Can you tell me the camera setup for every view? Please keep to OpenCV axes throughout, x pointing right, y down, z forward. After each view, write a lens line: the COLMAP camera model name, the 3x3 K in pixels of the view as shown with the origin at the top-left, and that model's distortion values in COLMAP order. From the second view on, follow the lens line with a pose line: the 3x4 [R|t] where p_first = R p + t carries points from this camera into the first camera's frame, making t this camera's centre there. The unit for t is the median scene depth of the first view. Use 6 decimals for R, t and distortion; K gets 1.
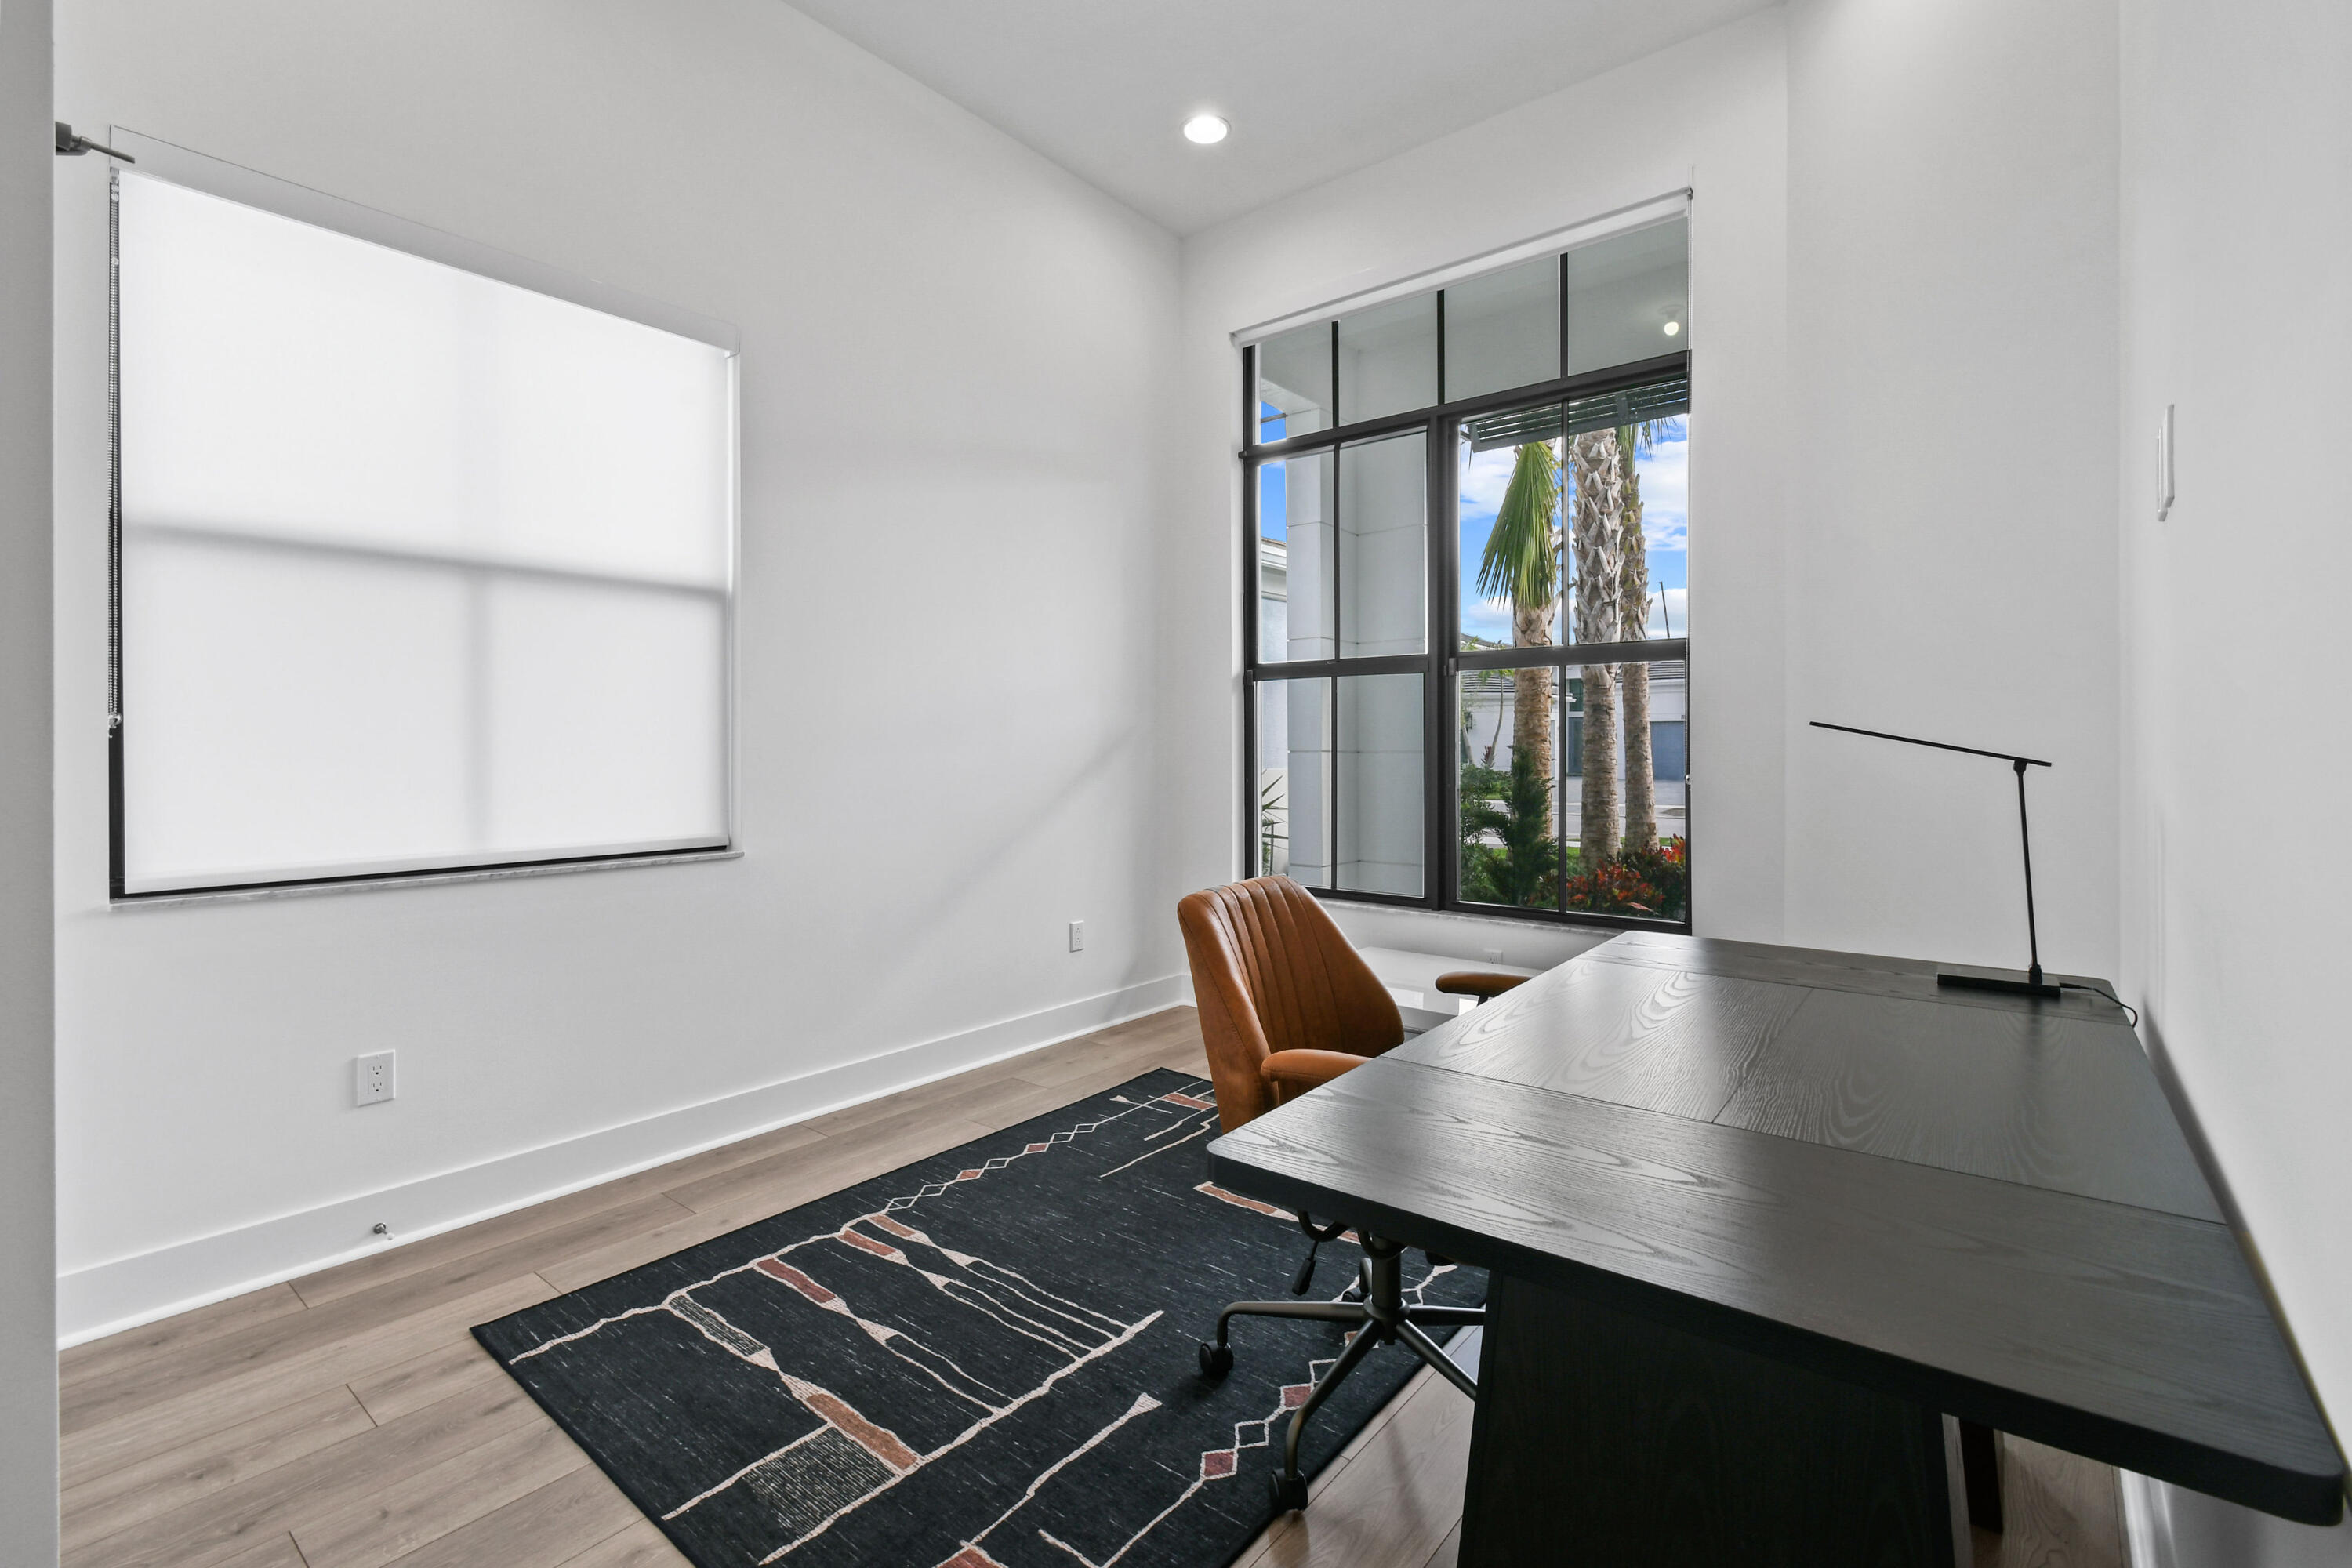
lens RADIAL K [[1049.7, 0, 1183.2], [0, 1049.7, 742.5], [0, 0, 1]] dist [0.003213, -0.001636]
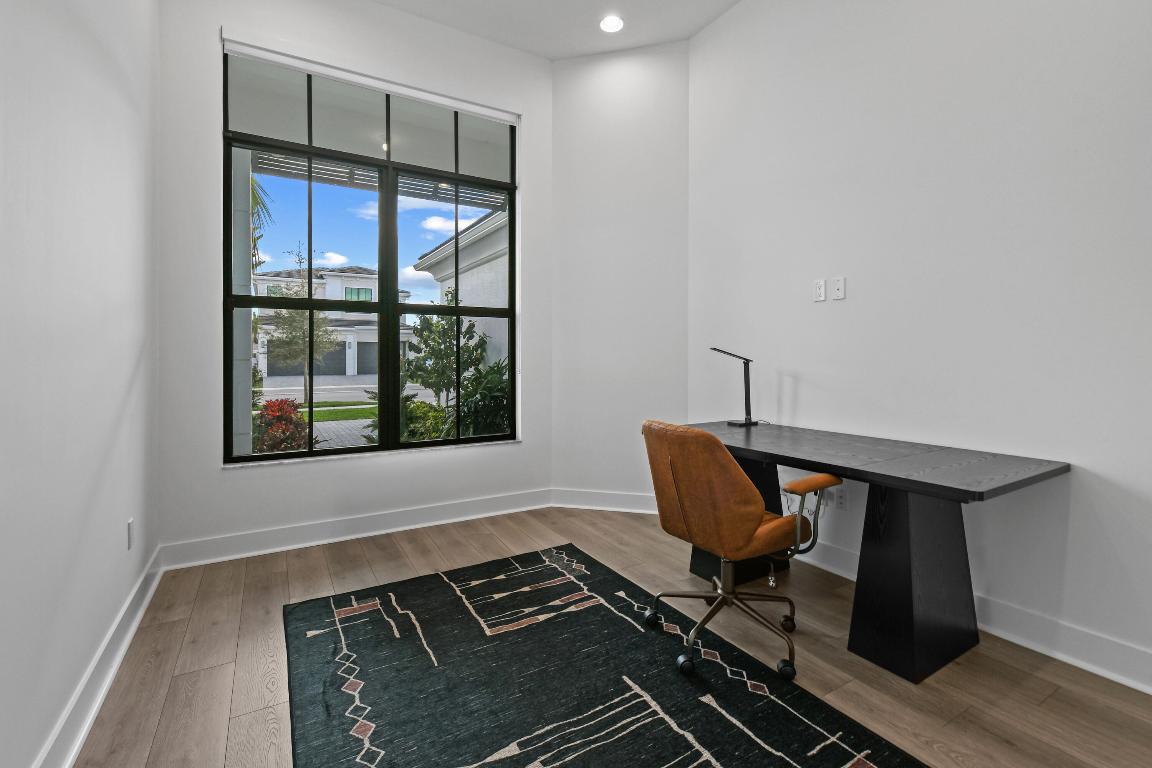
lens RADIAL K [[514.2, 0, 580.8], [0, 514.2, 358.7], [0, 0, 1]] dist [0.003213, -0.001636]
pose [[0.344675, -0.002154, 0.938720, -0.705936], [-0.001752, 0.999994, 0.002938, 0.007395], [-0.938720, -0.002658, 0.344669, 0.640927]]
